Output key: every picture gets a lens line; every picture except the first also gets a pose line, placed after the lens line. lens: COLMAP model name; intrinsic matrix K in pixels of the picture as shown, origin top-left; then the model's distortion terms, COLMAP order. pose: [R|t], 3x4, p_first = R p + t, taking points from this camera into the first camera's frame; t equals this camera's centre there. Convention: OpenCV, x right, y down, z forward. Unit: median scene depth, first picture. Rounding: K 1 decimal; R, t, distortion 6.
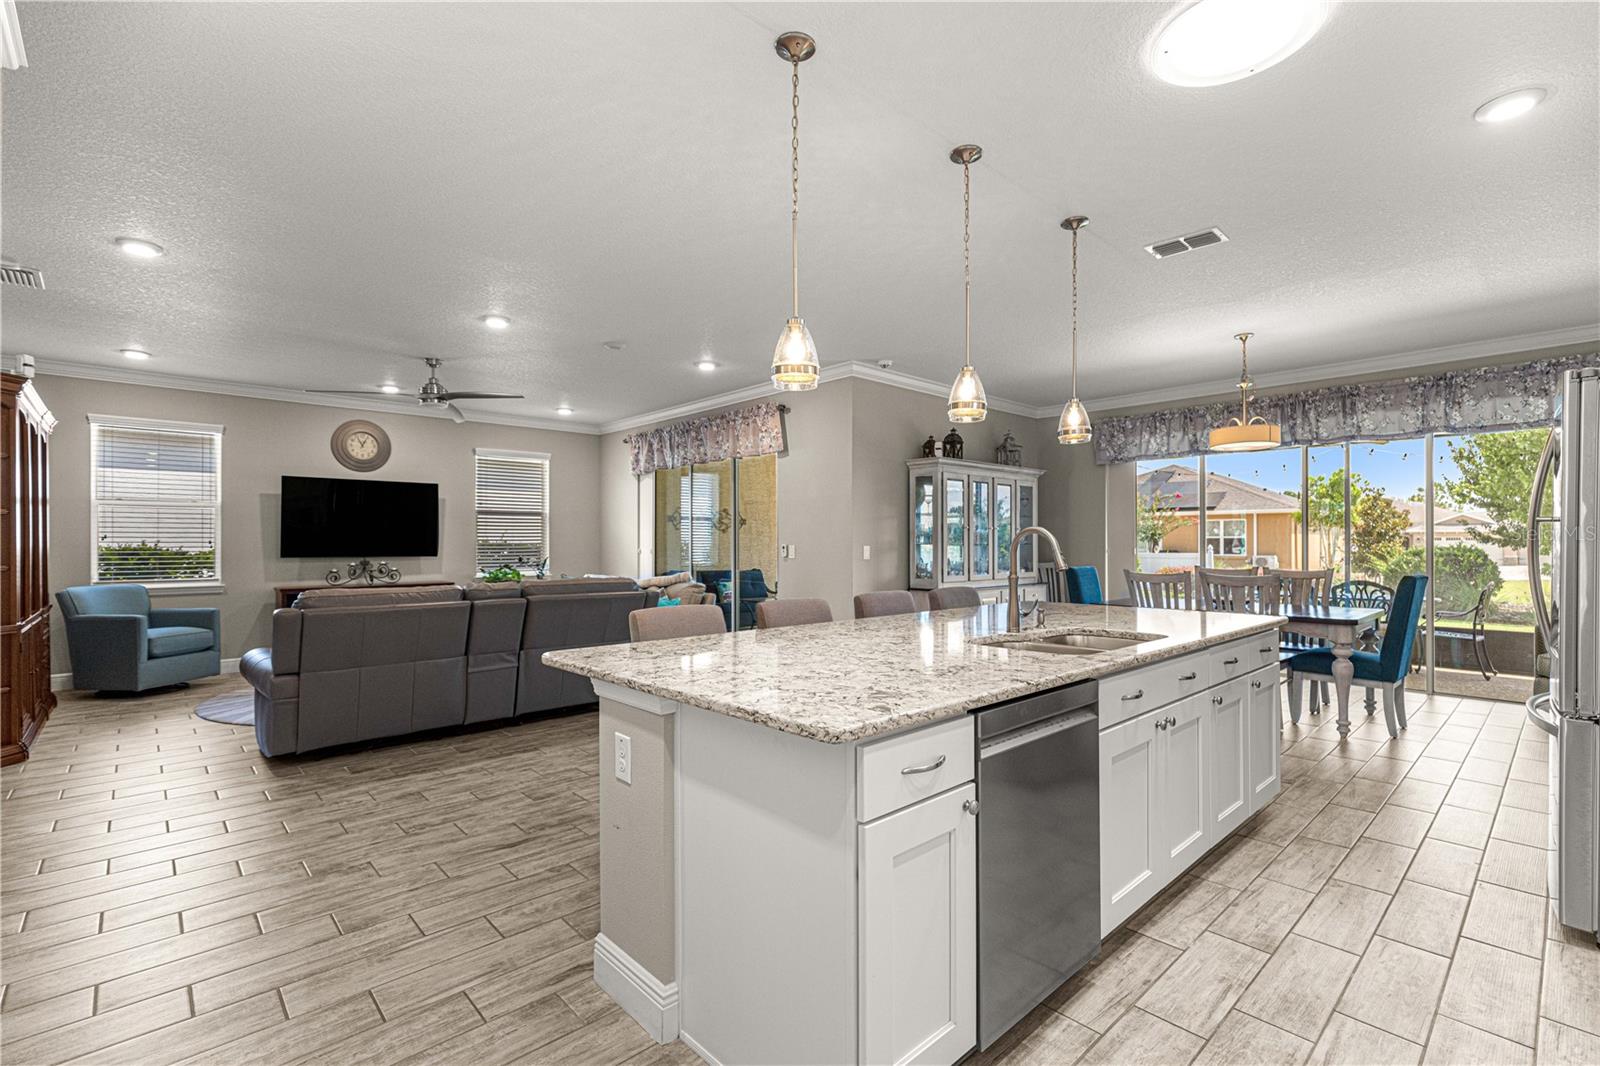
lens RADIAL K [[721.8, 0, 804.8], [0, 721.8, 536.9], [0, 0, 1]] dist [0.009534, -0.002452]
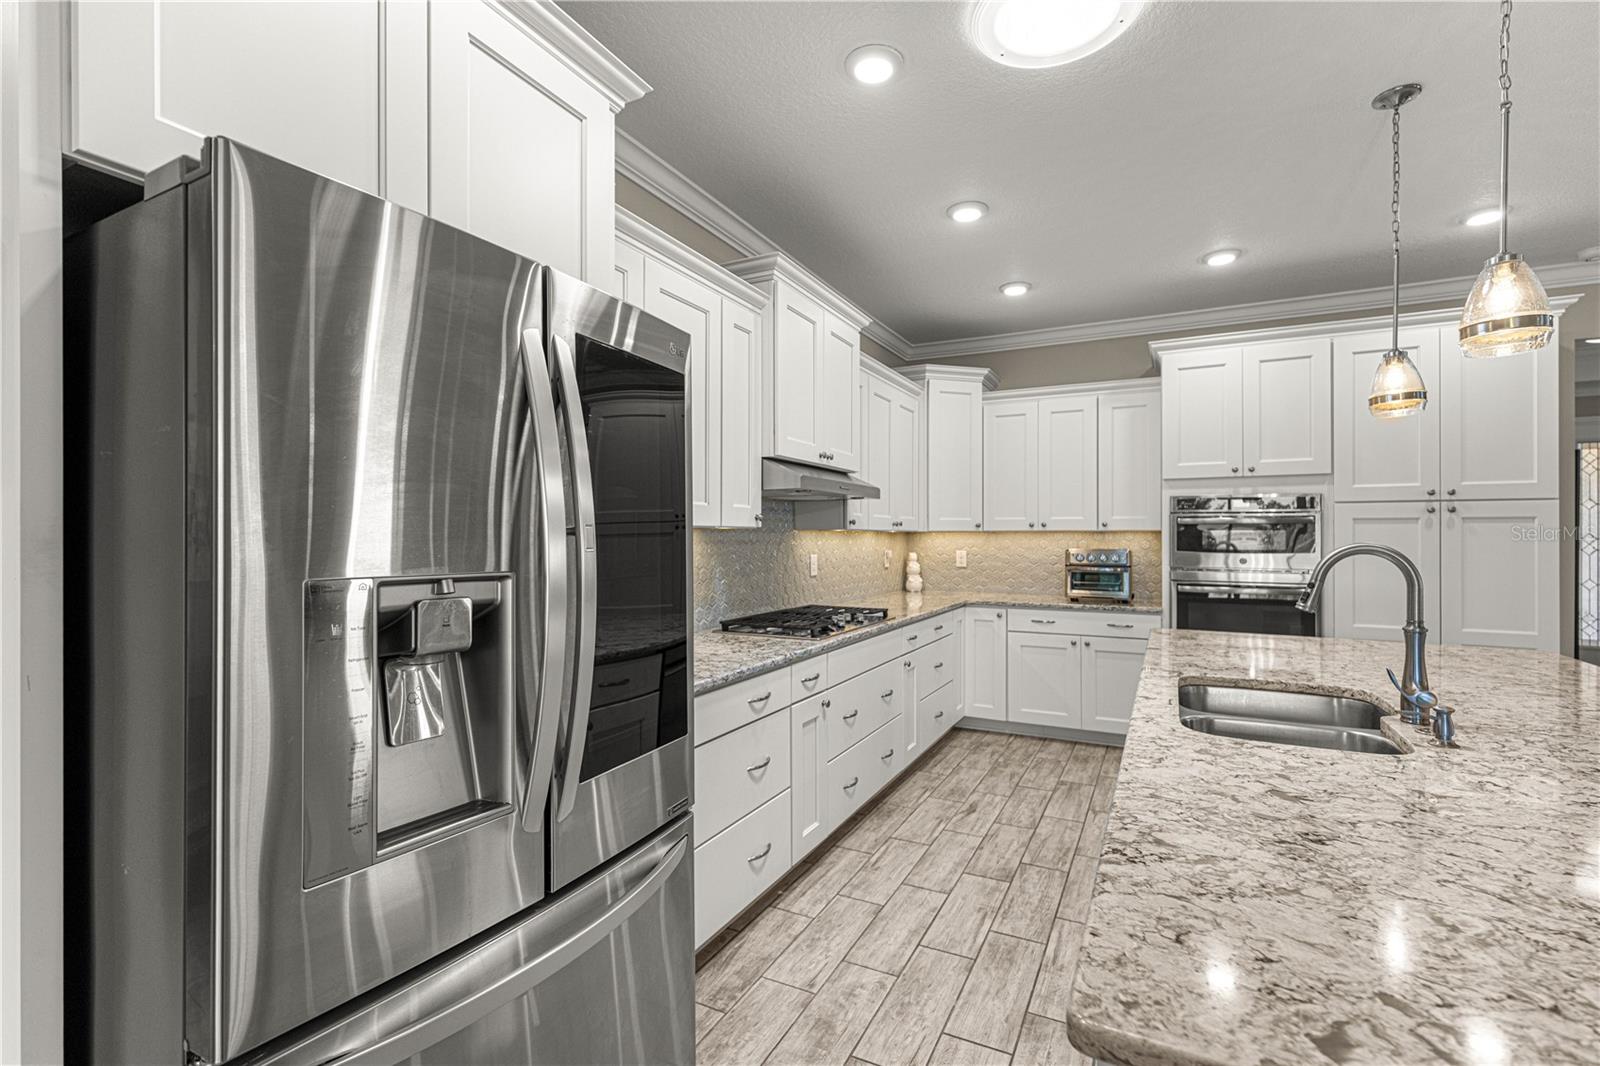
lens RADIAL K [[721.8, 0, 806.1], [0, 721.8, 532.2], [0, 0, 1]] dist [0.009534, -0.002452]
pose [[-0.938576, -0.000830, -0.345071, 0.621558], [0.001757, 0.999973, -0.007183, -0.010943], [0.345068, -0.007348, -0.938549, 0.898098]]
